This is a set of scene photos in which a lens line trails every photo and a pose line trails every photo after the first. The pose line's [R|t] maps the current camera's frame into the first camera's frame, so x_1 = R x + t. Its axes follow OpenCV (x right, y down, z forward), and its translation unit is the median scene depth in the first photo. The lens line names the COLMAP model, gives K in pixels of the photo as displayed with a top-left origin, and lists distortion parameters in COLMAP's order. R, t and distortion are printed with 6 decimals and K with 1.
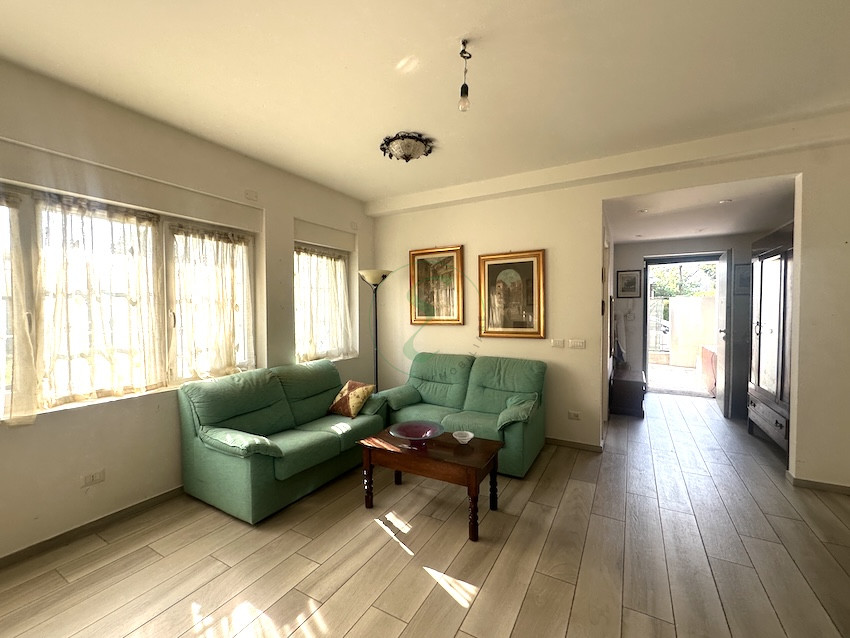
lens RADIAL K [[367.3, 0, 425.0], [0, 367.3, 319.0], [0, 0, 1]] dist [-0.001886, -0.000088]
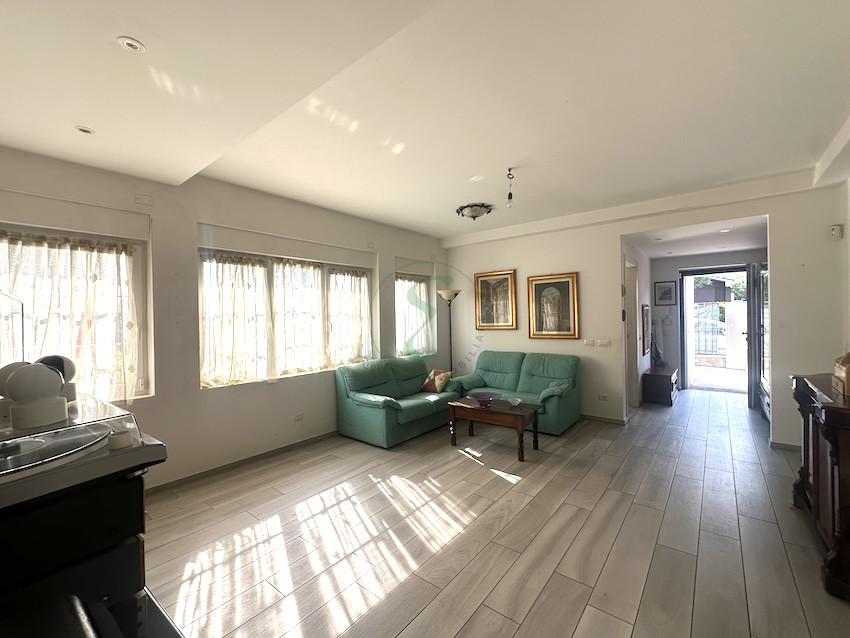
lens RADIAL K [[367.3, 0, 425.0], [0, 367.3, 319.0], [0, 0, 1]] dist [-0.001886, -0.000088]
pose [[0.987342, -0.012926, -0.158076, -0.015247], [0.009679, 0.999726, -0.021294, 0.004374], [0.158308, 0.019495, 0.987197, -0.477702]]
